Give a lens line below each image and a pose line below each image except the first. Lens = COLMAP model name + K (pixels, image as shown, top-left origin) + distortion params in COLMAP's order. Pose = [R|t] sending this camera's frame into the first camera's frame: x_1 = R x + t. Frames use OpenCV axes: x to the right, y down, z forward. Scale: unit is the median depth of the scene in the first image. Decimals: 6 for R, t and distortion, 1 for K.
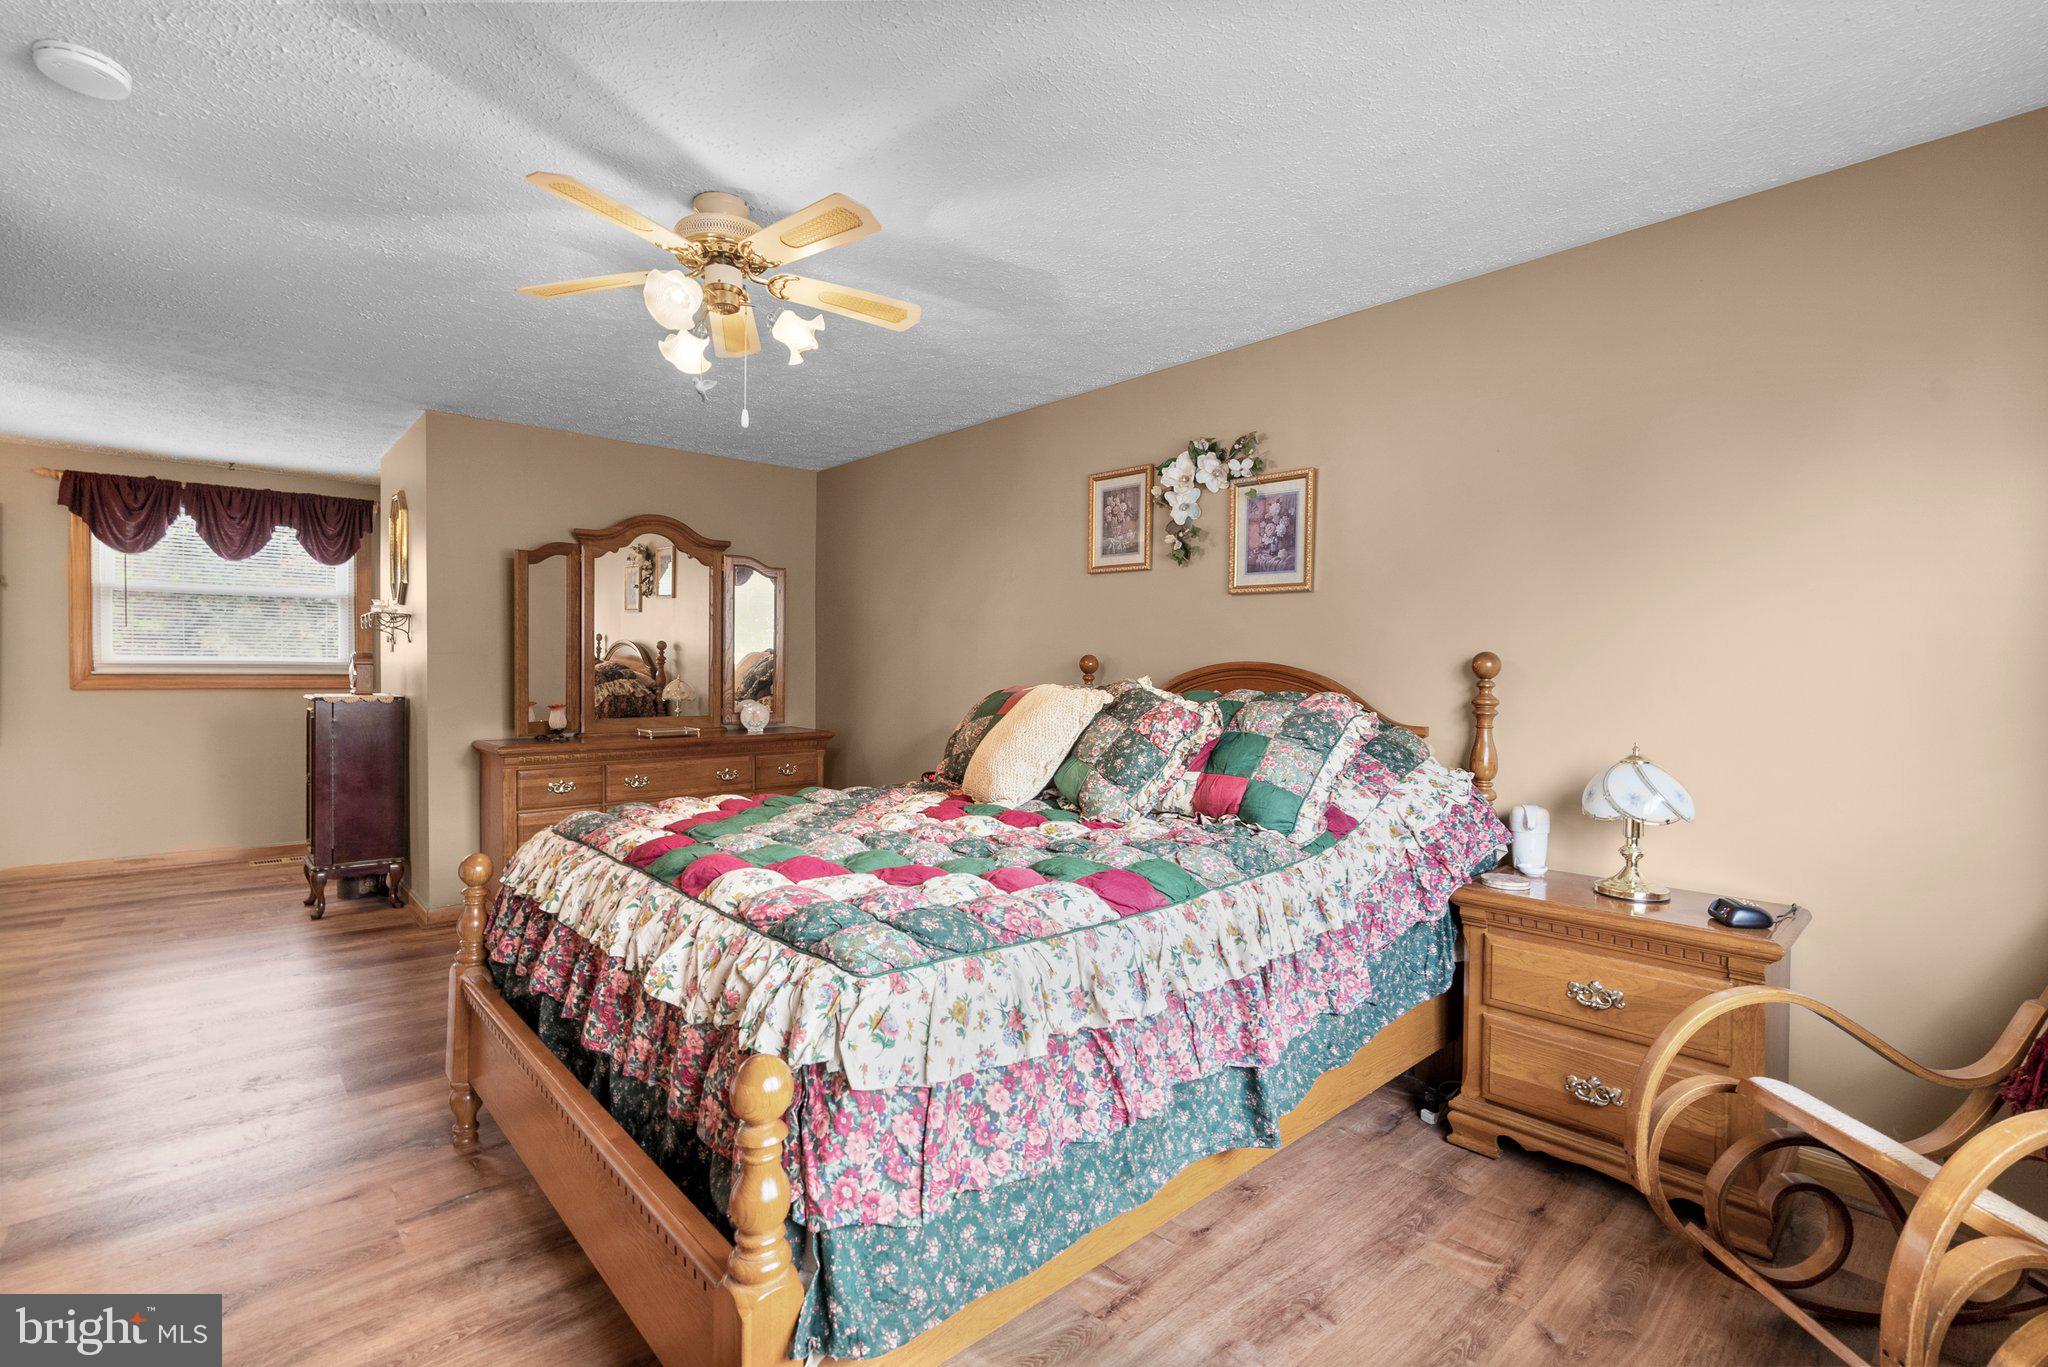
lens RADIAL K [[931.5, 0, 1030.8], [0, 931.5, 684.8], [0, 0, 1]] dist [-0.005114, 0.002262]
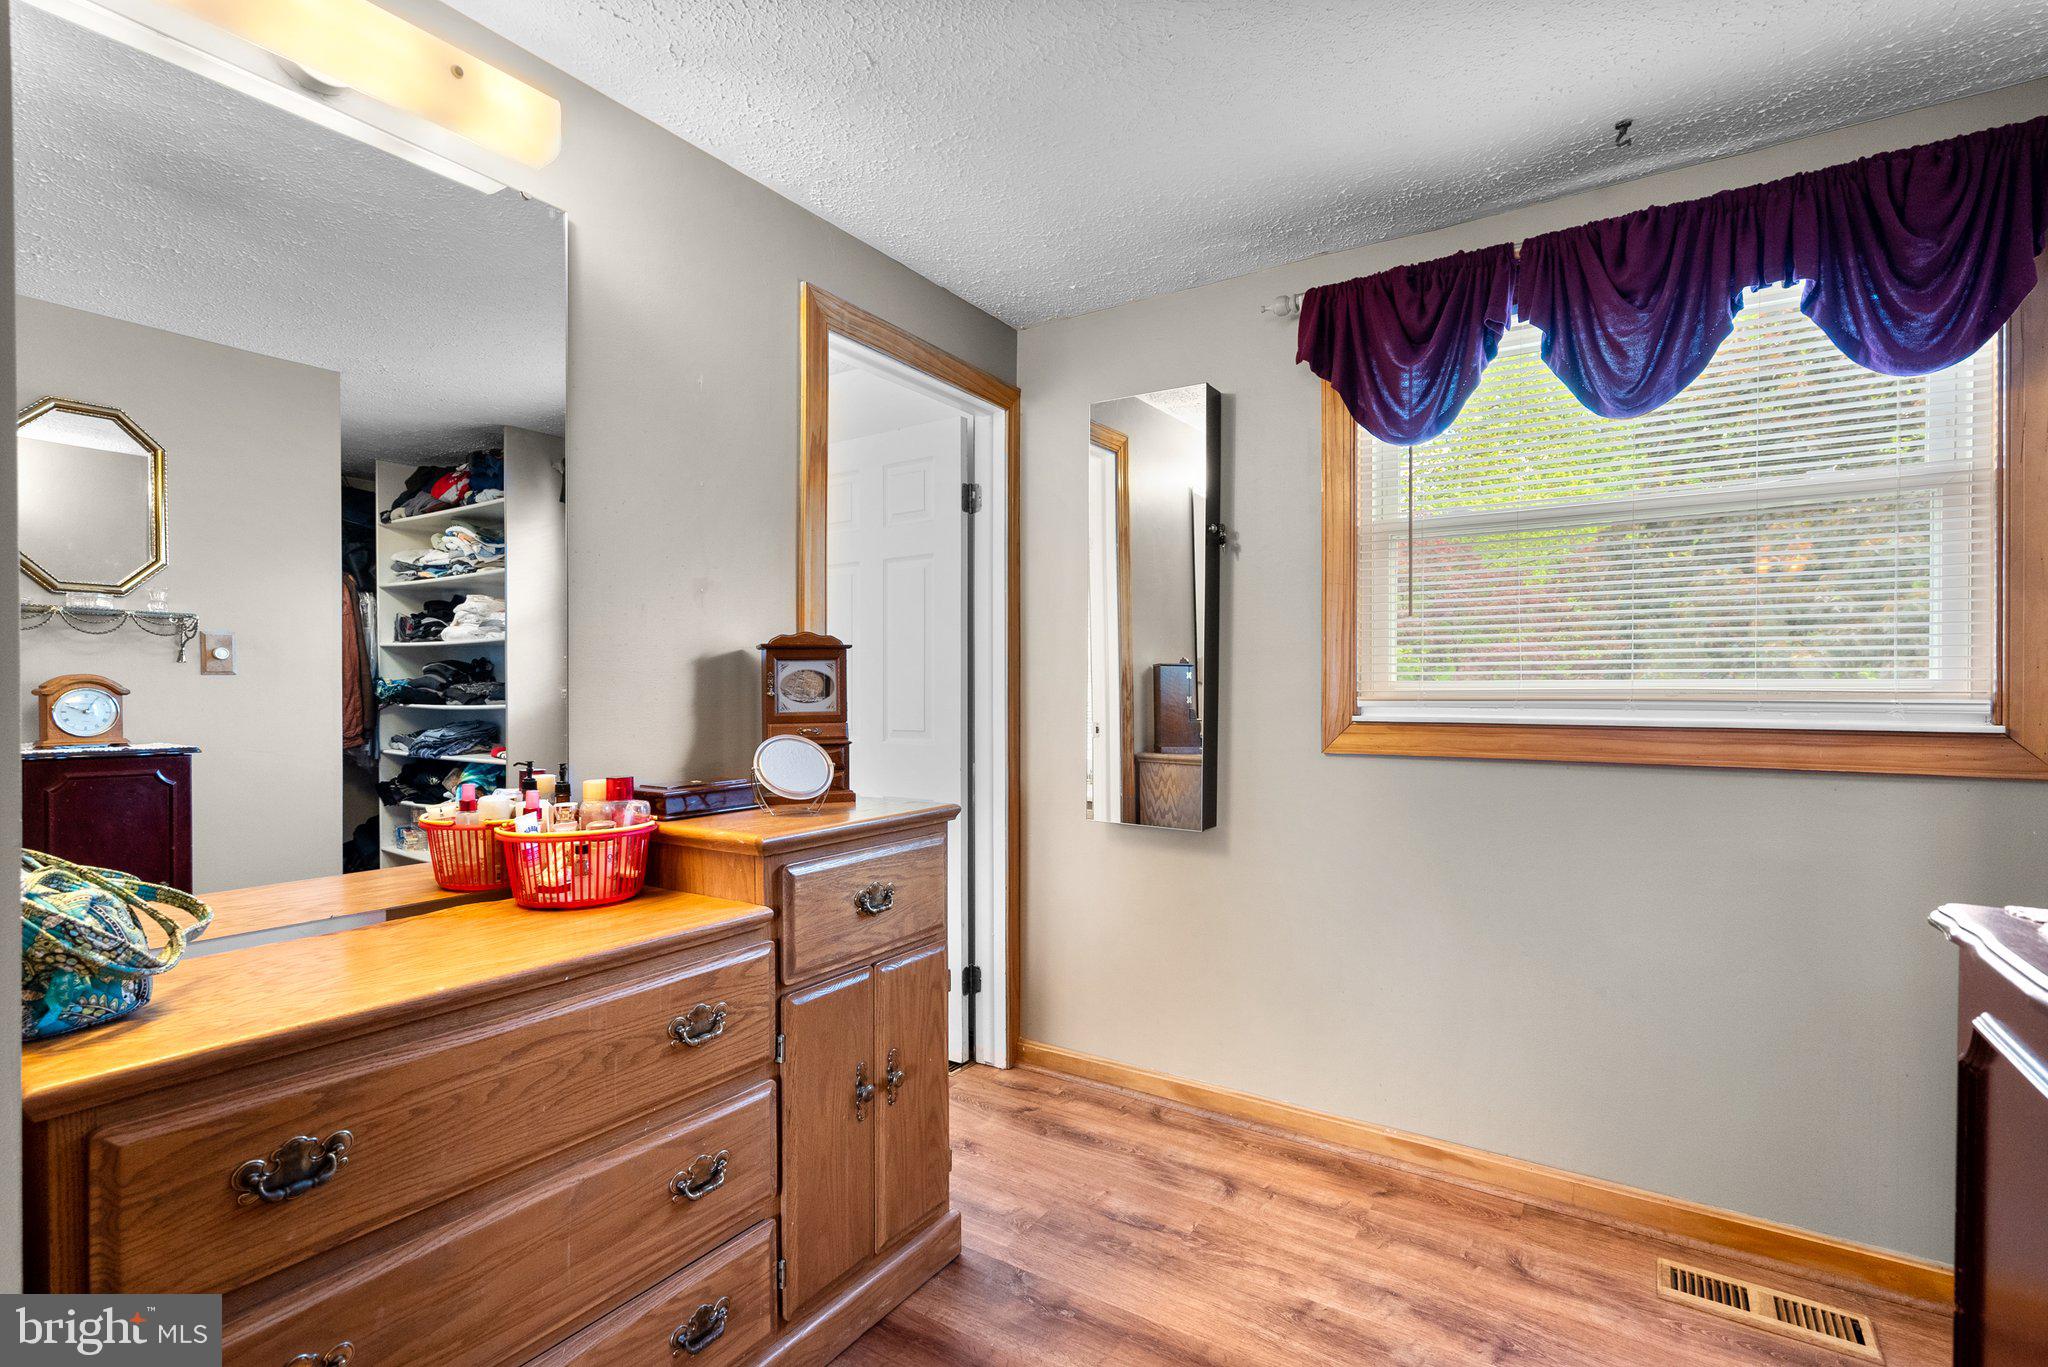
lens RADIAL K [[931.5, 0, 1030.8], [0, 931.5, 690.8], [0, 0, 1]] dist [-0.005114, 0.002262]
pose [[0.265275, -0.001962, -0.964171, -0.583079], [-0.006118, 0.999974, -0.003718, -0.023764], [0.964153, 0.006885, 0.265256, 0.694075]]
